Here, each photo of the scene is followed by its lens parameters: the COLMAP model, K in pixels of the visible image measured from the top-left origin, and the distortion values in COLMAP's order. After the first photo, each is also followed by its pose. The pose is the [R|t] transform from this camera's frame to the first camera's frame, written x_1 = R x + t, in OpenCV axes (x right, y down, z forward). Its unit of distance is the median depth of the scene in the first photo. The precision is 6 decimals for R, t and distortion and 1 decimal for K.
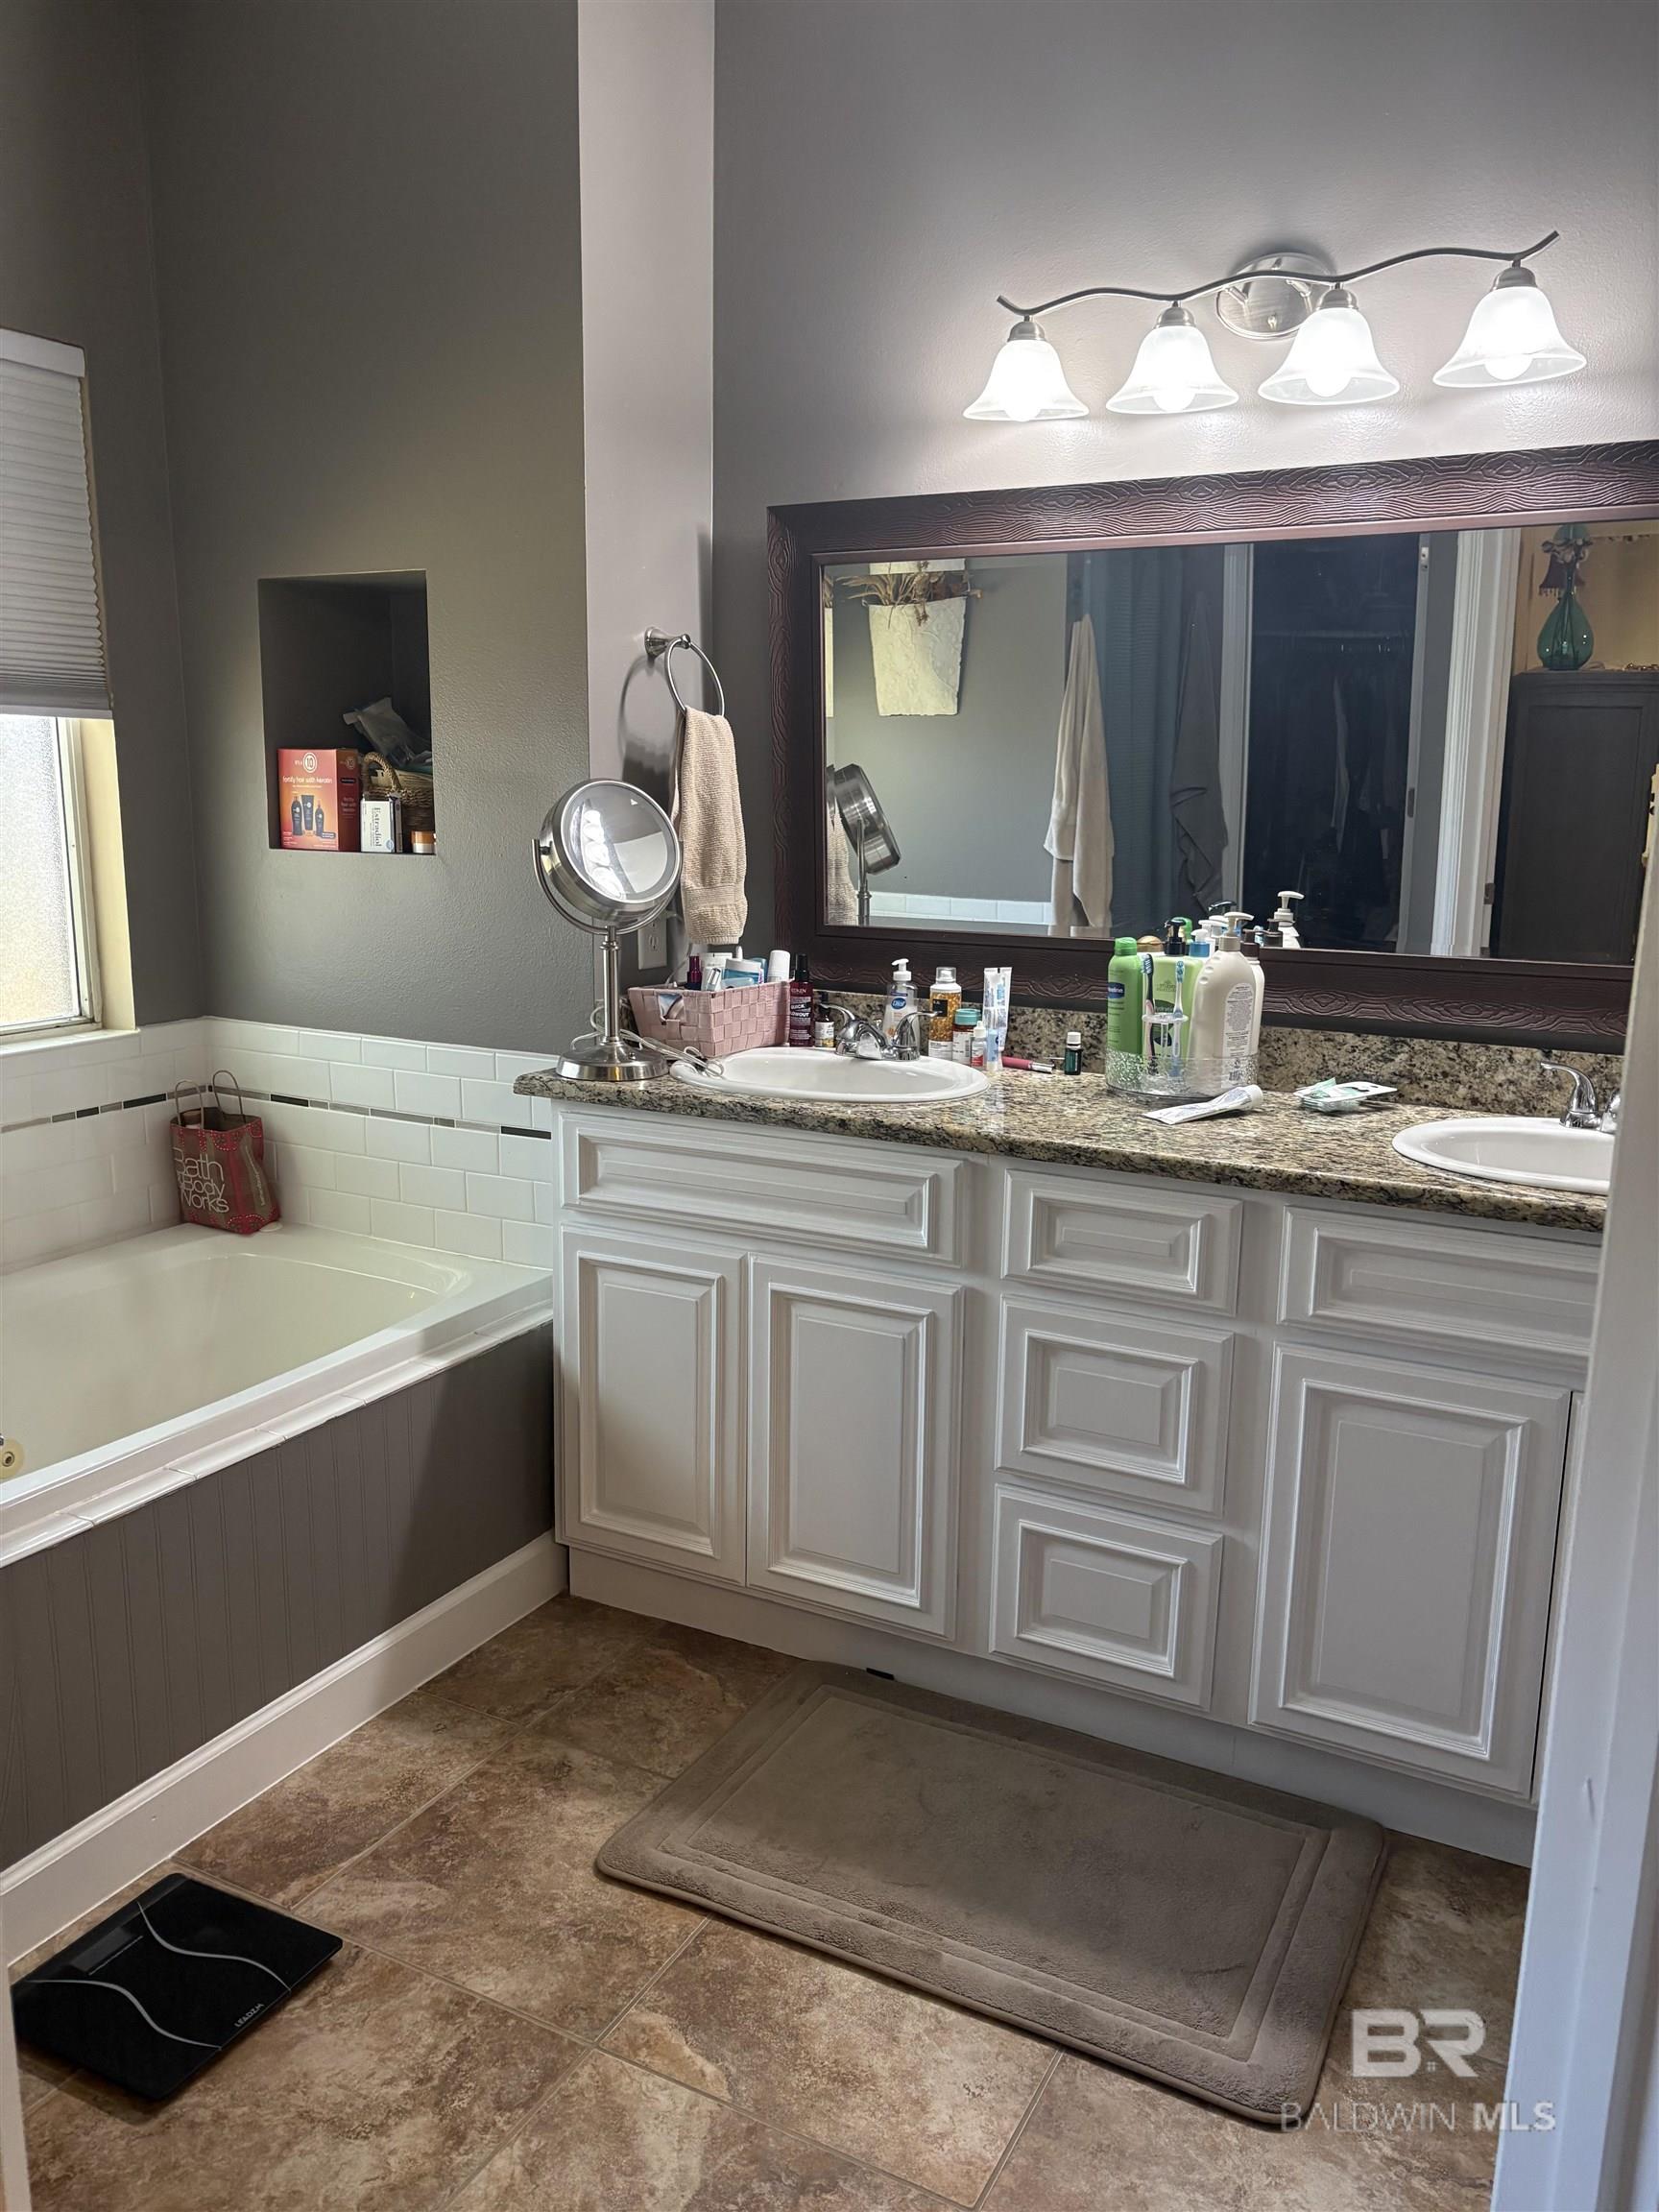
lens RADIAL K [[1658.0, 0, 837.6], [0, 1658.0, 1108.1], [0, 0, 1]] dist [0.068569, -0.074387]
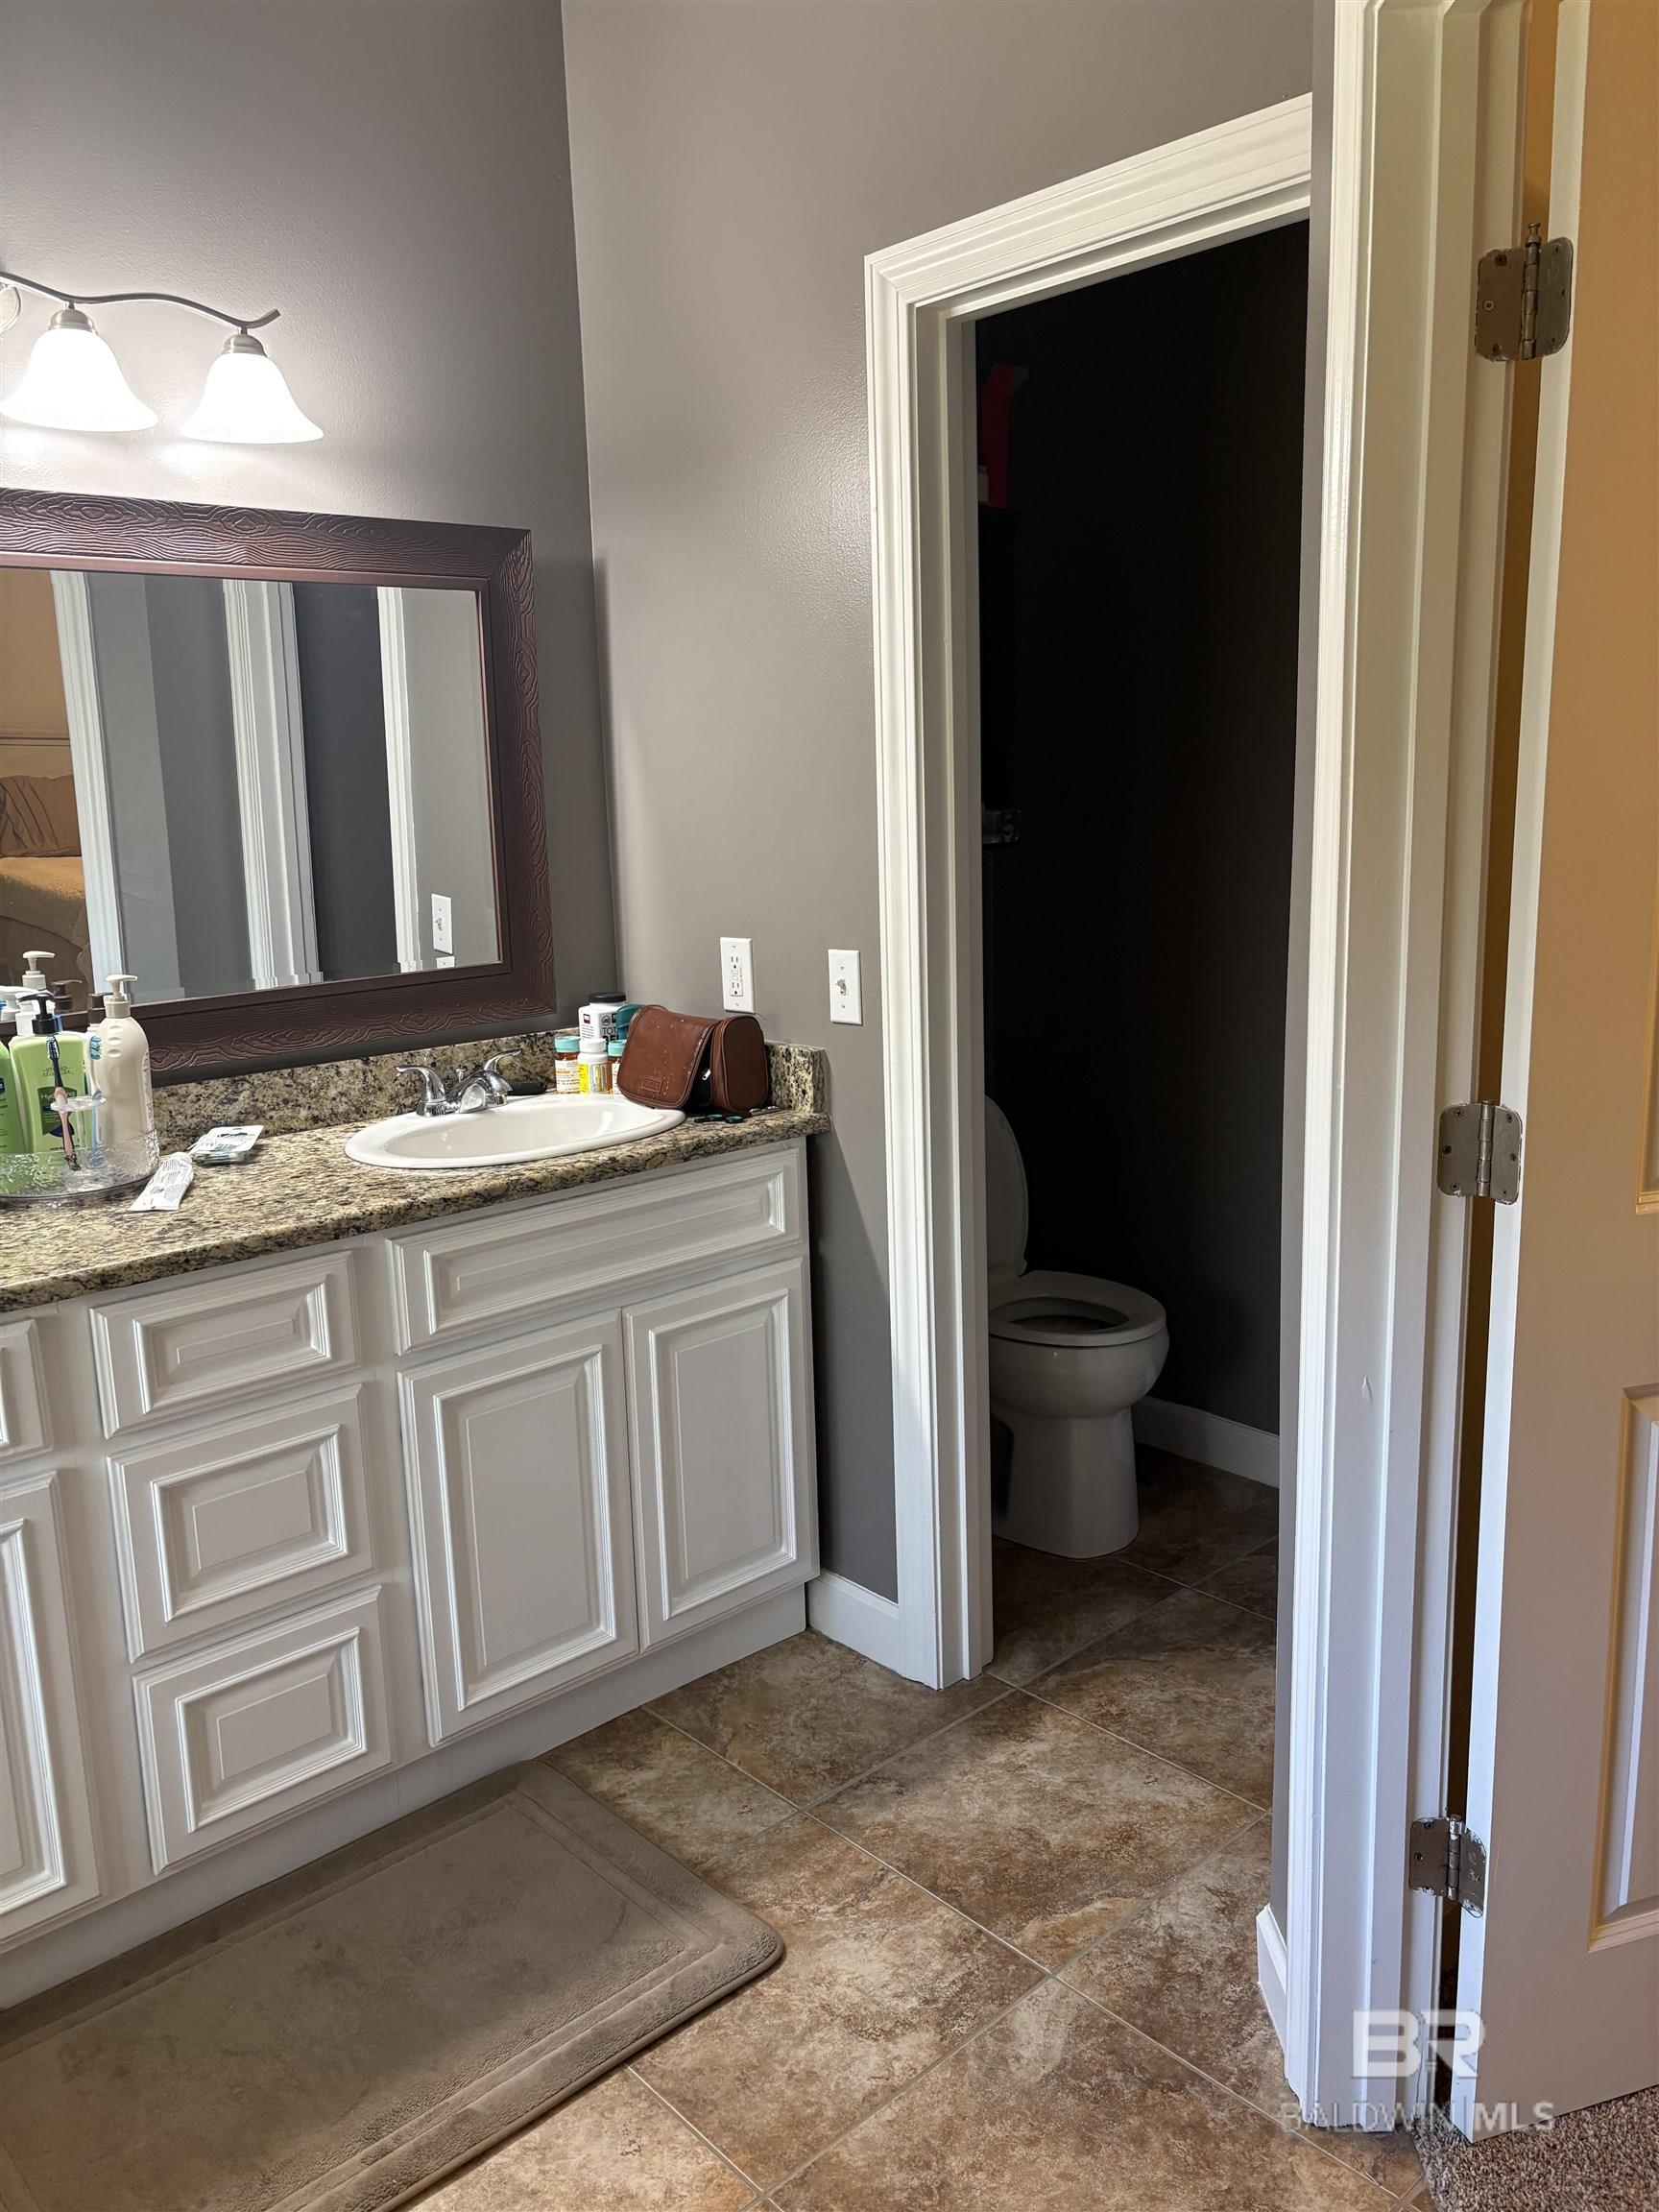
lens RADIAL K [[1660.3, 0, 829.5], [0, 1660.3, 1106.0], [0, 0, 1]] dist [0.056337, -0.047279]
pose [[0.348166, -0.213043, 0.912904, -0.532799], [0.223744, 0.964574, 0.139769, -0.099470], [-0.910340, 0.155594, 0.383499, 0.339613]]
